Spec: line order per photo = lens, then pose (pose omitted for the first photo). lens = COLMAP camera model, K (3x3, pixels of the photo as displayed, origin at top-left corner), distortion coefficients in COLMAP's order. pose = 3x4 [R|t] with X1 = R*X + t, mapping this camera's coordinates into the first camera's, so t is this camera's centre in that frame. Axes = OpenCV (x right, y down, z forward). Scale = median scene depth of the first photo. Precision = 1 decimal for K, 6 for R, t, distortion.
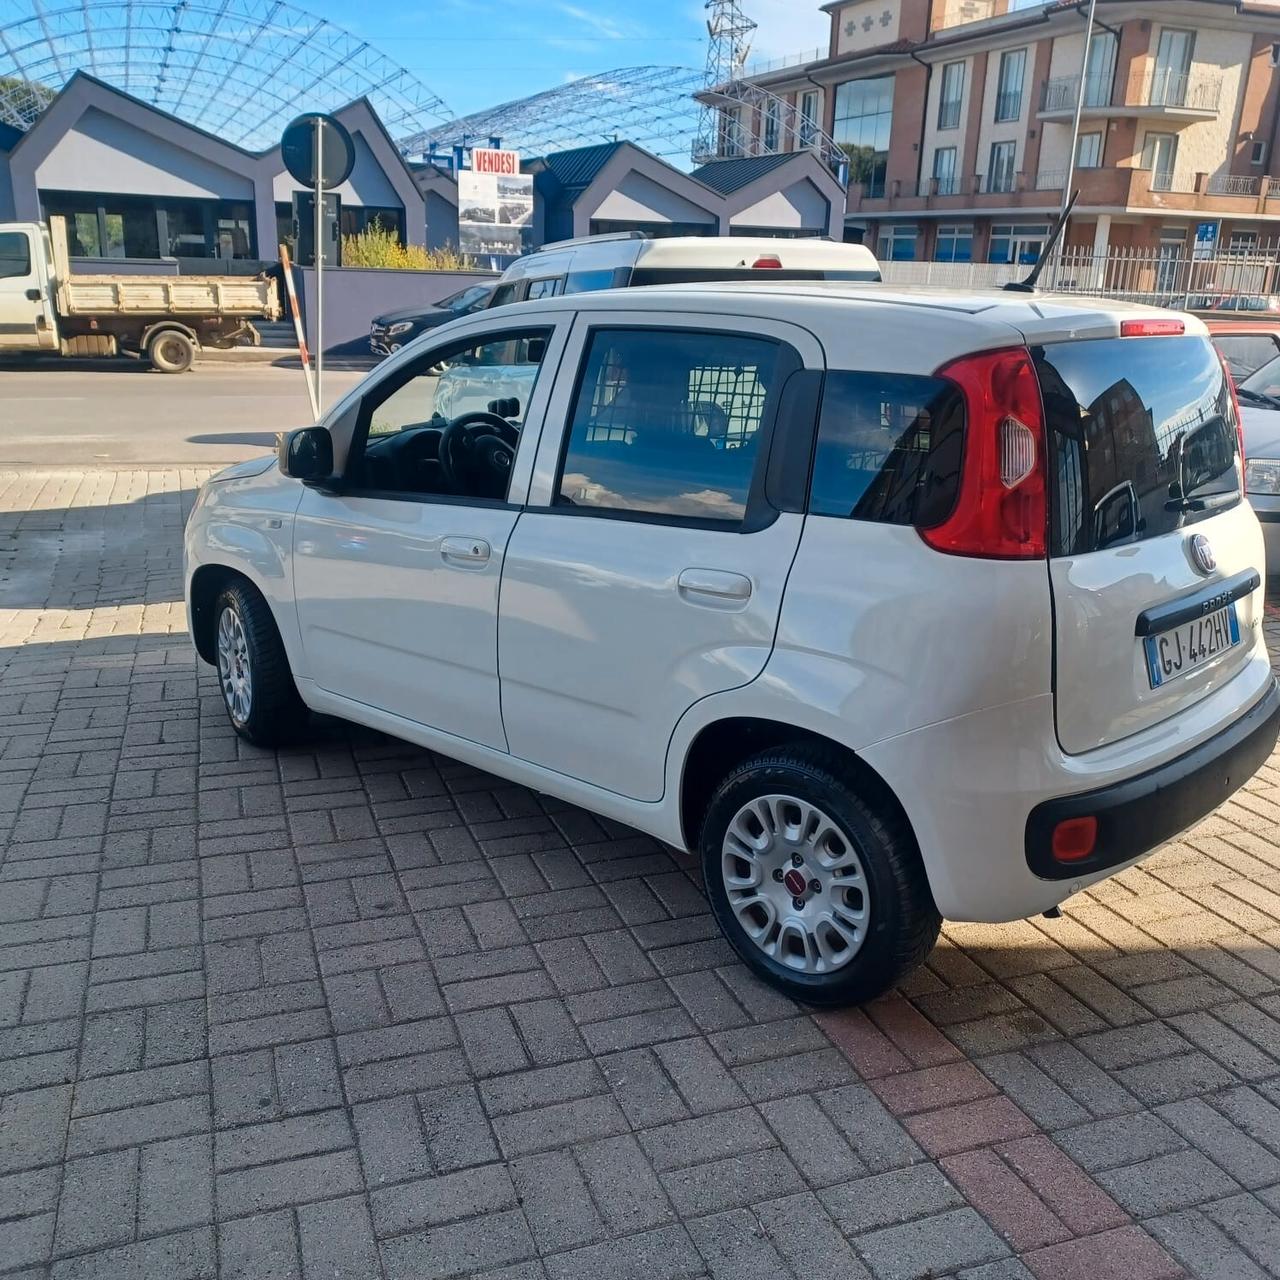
lens RADIAL K [[1250.7, 0, 635.2], [0, 1250.7, 627.7], [0, 0, 1]] dist [0.095595, -0.152845]
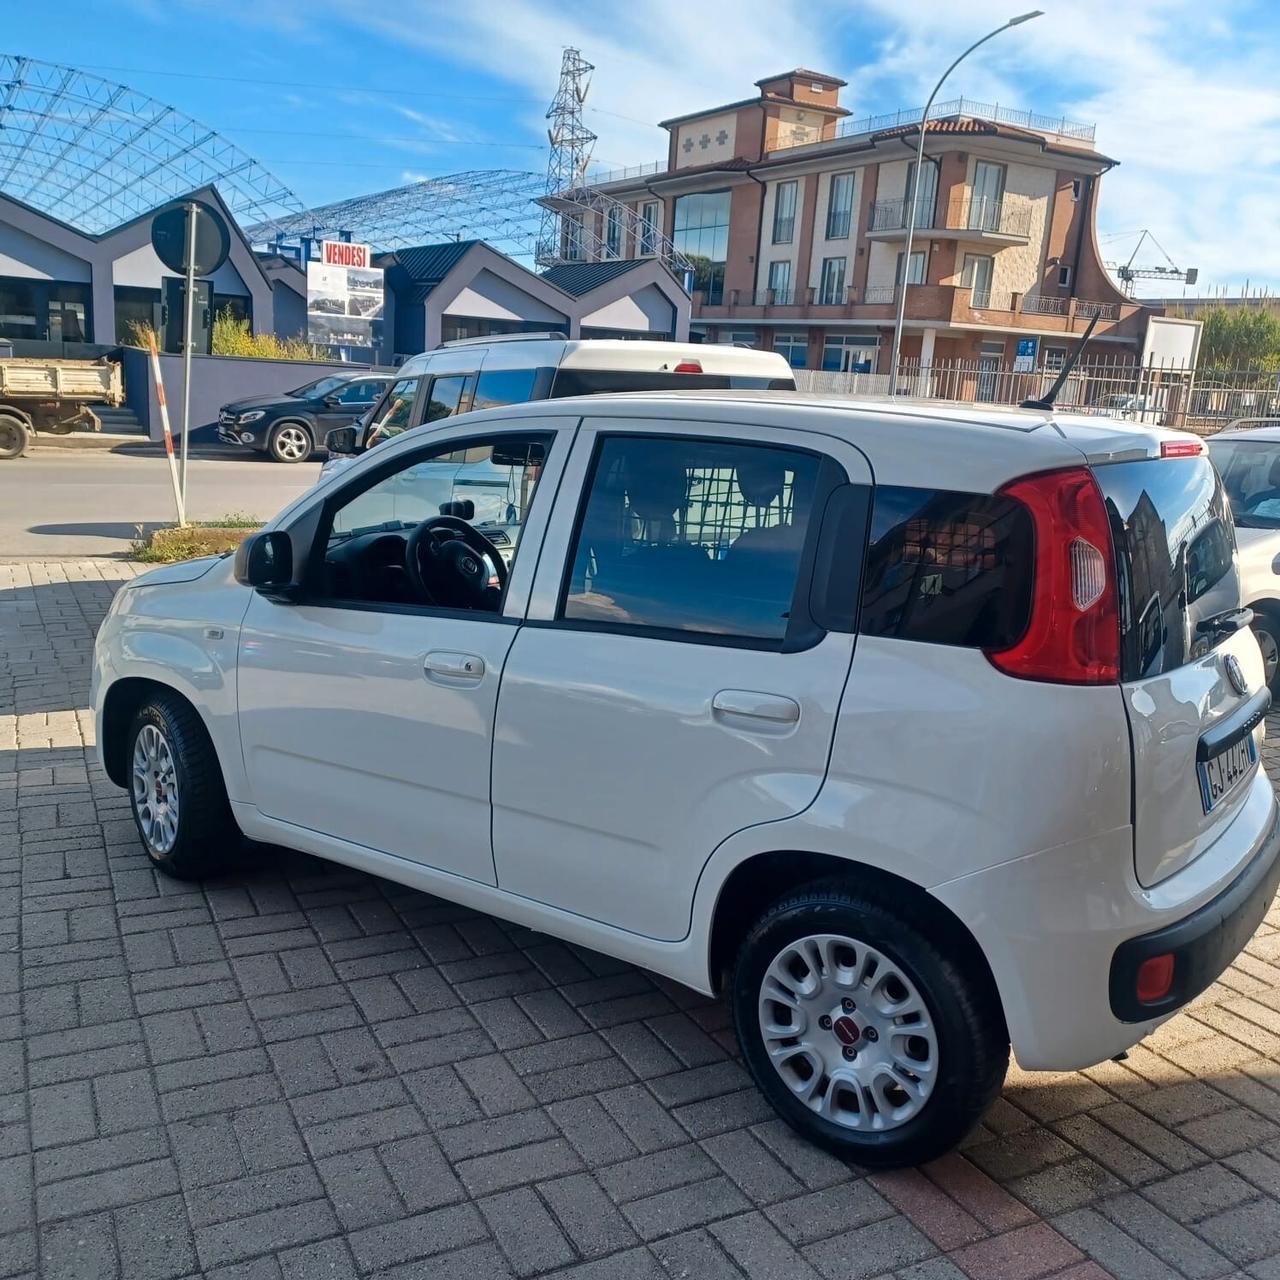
lens RADIAL K [[1250.7, 0, 635.2], [0, 1250.7, 627.7], [0, 0, 1]] dist [0.095595, -0.152845]
pose [[0.991469, 0.002057, 0.130328, -0.040082], [0.007346, 0.997404, -0.071627, -0.007503], [-0.130137, 0.071974, 0.988880, 0.021297]]
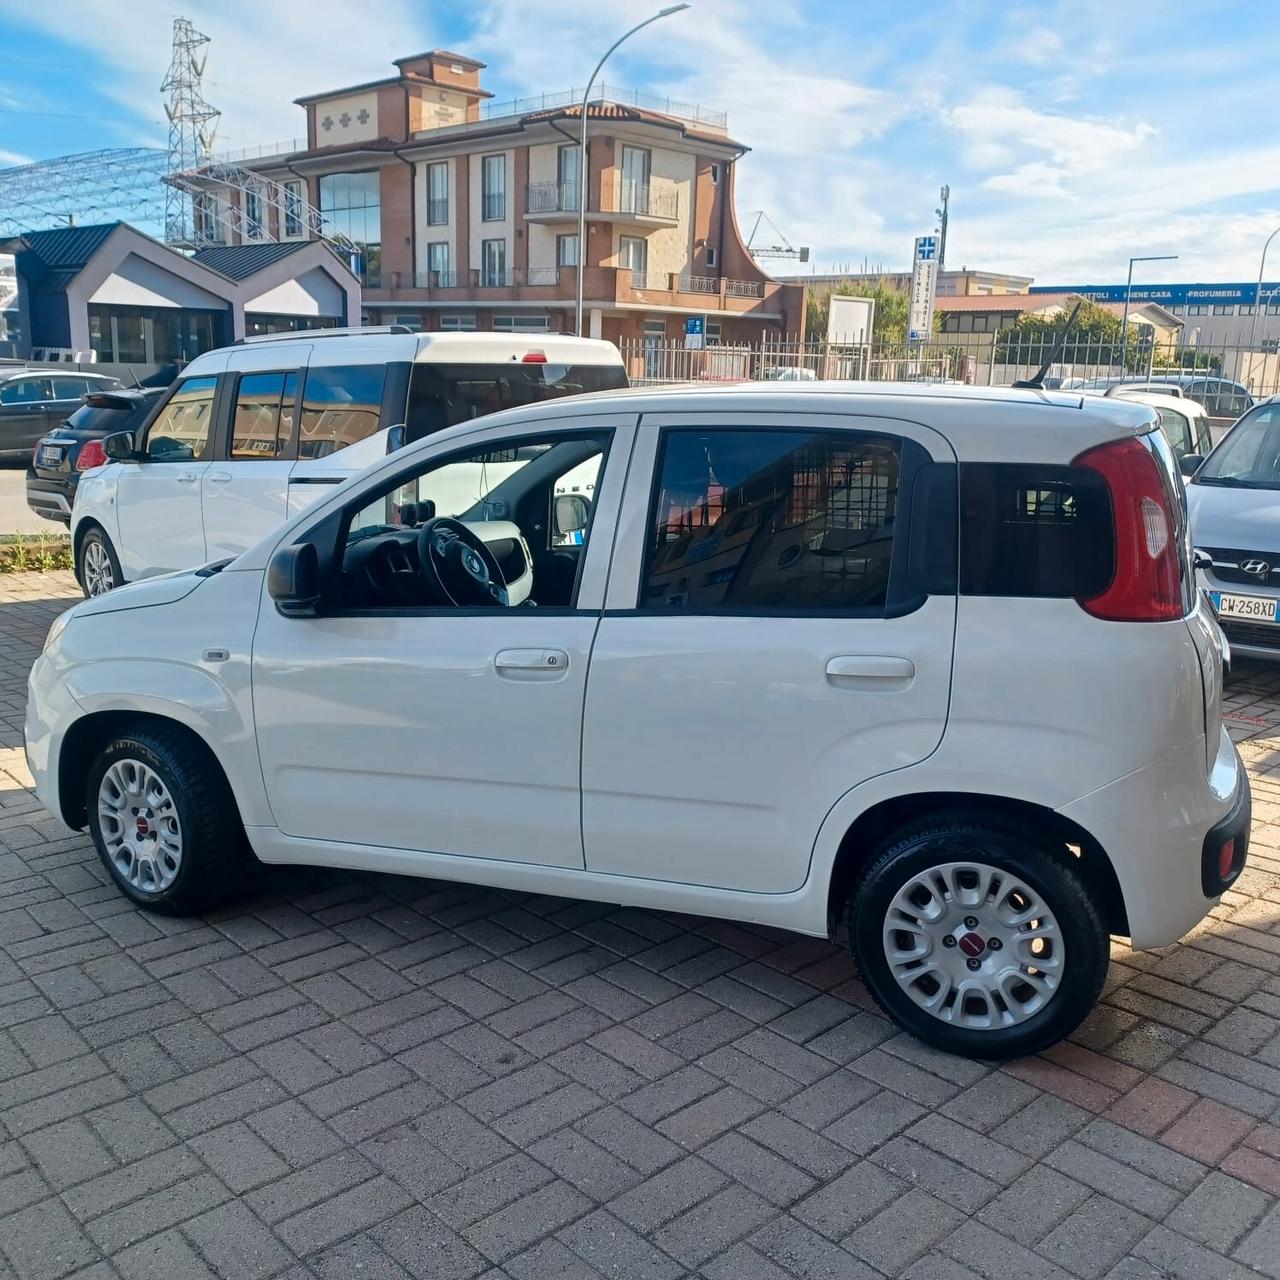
lens RADIAL K [[1250.7, 0, 635.2], [0, 1250.7, 627.7], [0, 0, 1]] dist [0.095595, -0.152845]
pose [[0.918817, -0.087317, 0.384904, -0.138056], [0.111789, 0.992860, -0.041621, -0.012801], [-0.378521, 0.081270, 0.922018, 0.030386]]
